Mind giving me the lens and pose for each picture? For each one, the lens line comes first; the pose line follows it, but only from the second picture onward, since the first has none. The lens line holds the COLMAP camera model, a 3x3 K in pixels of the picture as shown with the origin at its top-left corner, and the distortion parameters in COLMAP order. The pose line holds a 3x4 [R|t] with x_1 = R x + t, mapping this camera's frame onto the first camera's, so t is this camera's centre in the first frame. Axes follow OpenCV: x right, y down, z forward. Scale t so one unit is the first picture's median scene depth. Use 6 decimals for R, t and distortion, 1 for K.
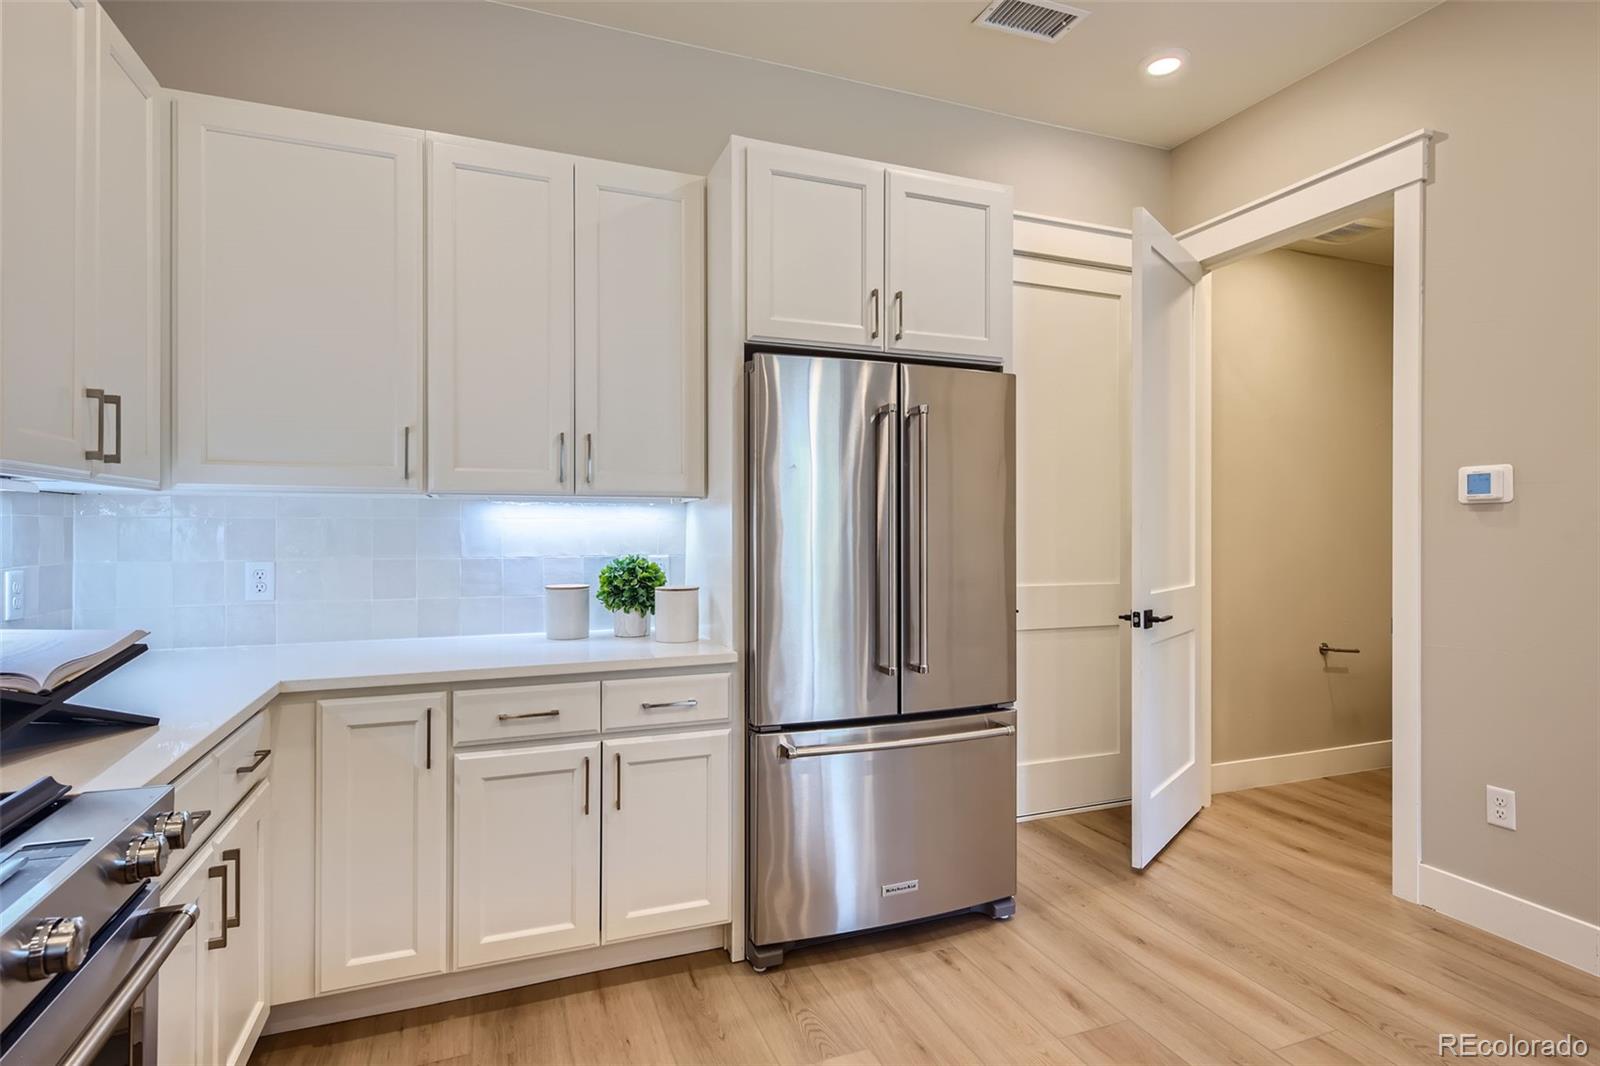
lens RADIAL K [[813.6, 0, 806.7], [0, 813.6, 527.8], [0, 0, 1]] dist [0.004524, -0.000353]
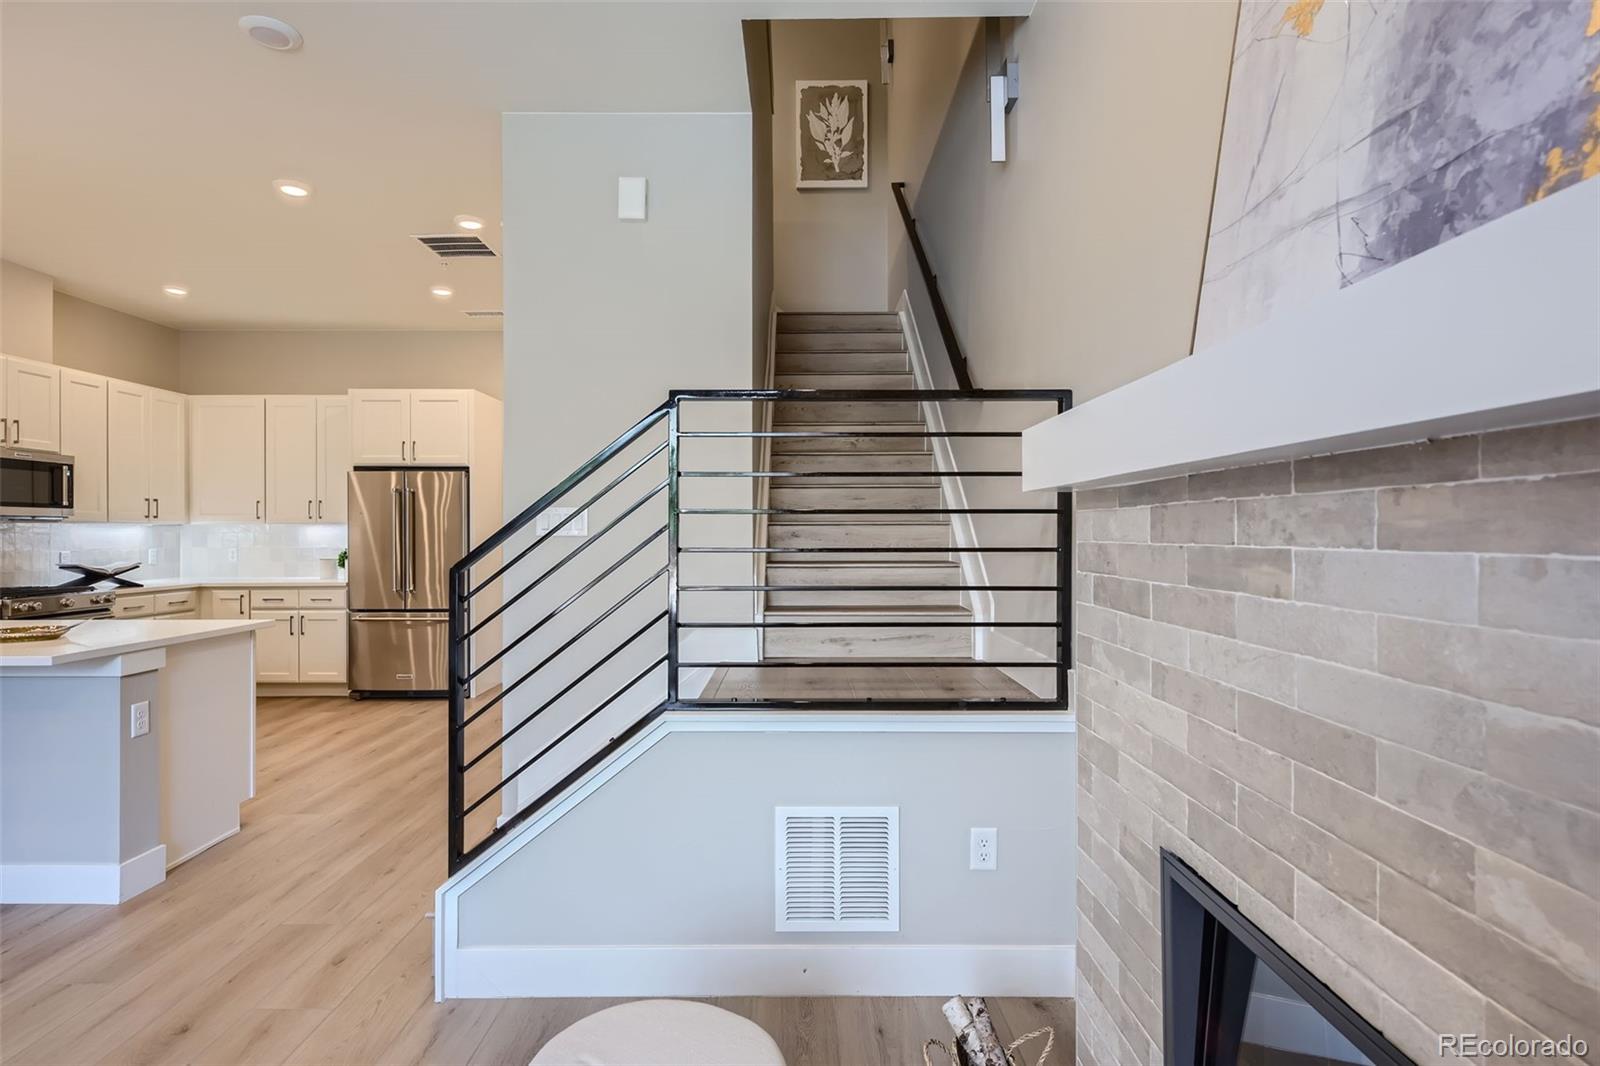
lens RADIAL K [[843.5, 0, 800.0], [0, 843.5, 533.0], [0, 0, 1]] dist [0.012374, -0.000962]
pose [[0.929640, -0.001664, -0.368465, 2.474388], [0.002348, 0.999996, 0.001408, -0.010544], [0.368461, -0.002174, 0.929641, -1.111154]]
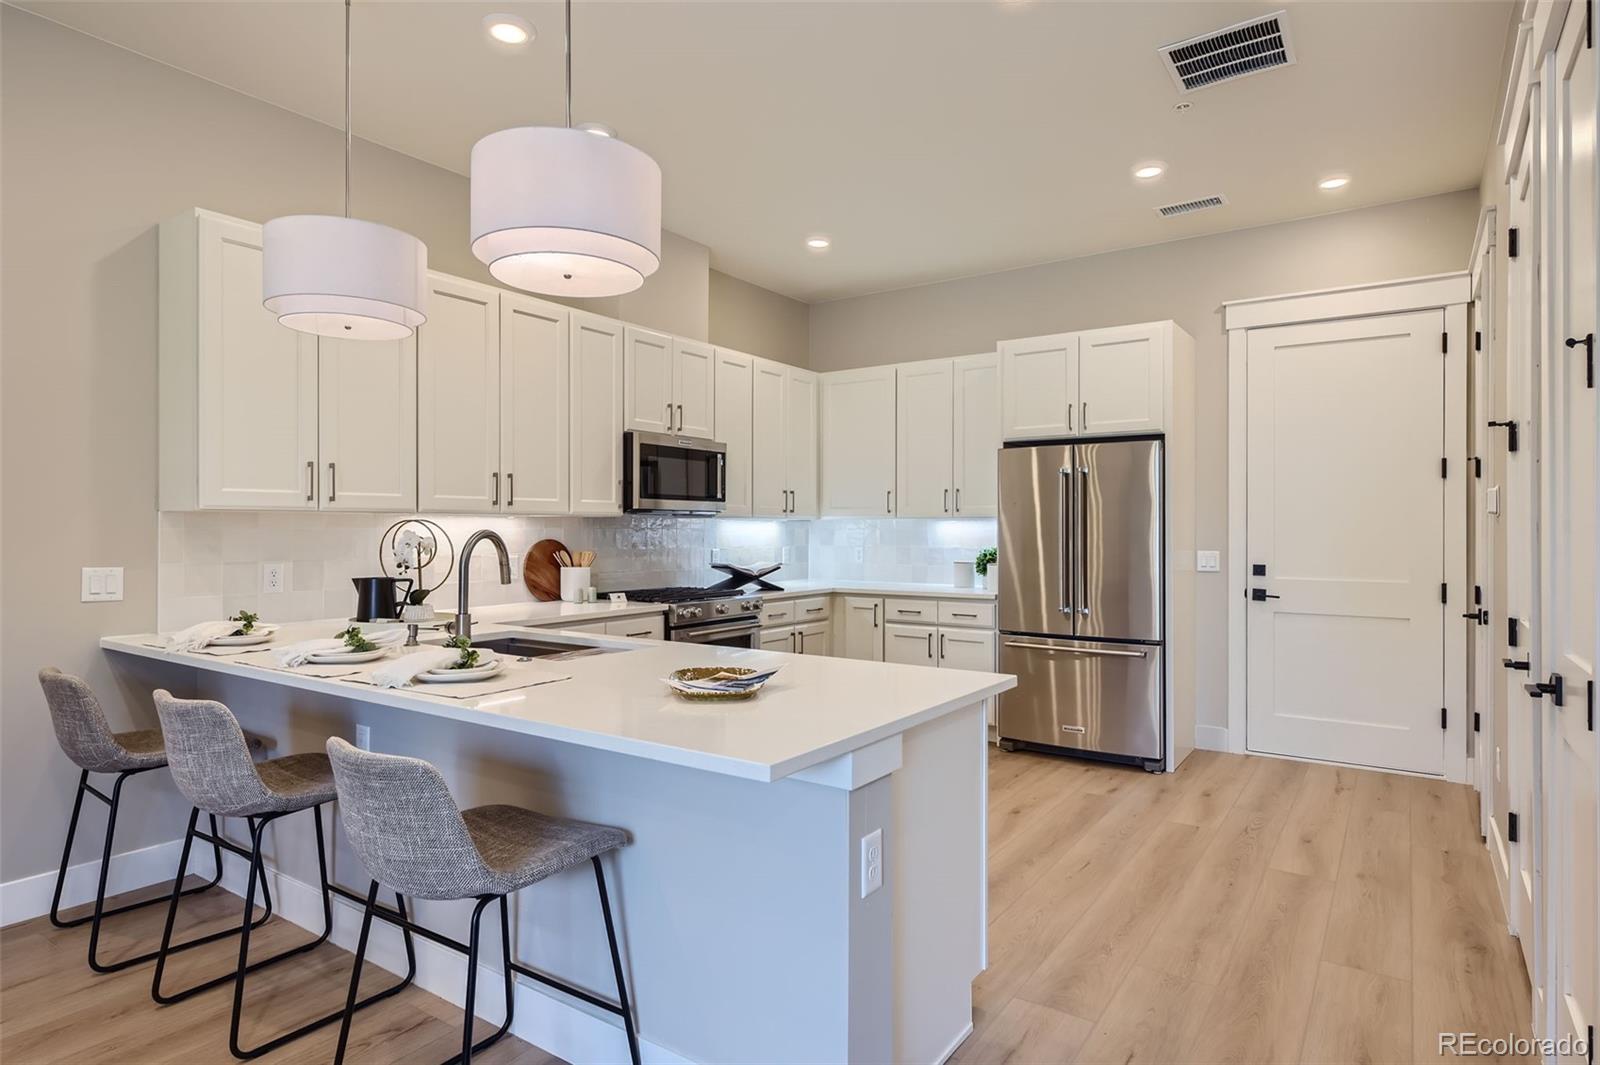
lens RADIAL K [[894.4, 0, 790.2], [0, 894.4, 529.0], [0, 0, 1]] dist [0.019194, -0.008113]
pose [[0.557516, -0.000259, -0.830166, 1.590563], [-0.000477, 1.000000, -0.000632, -0.011134], [0.830166, 0.000748, 0.557516, -0.733026]]
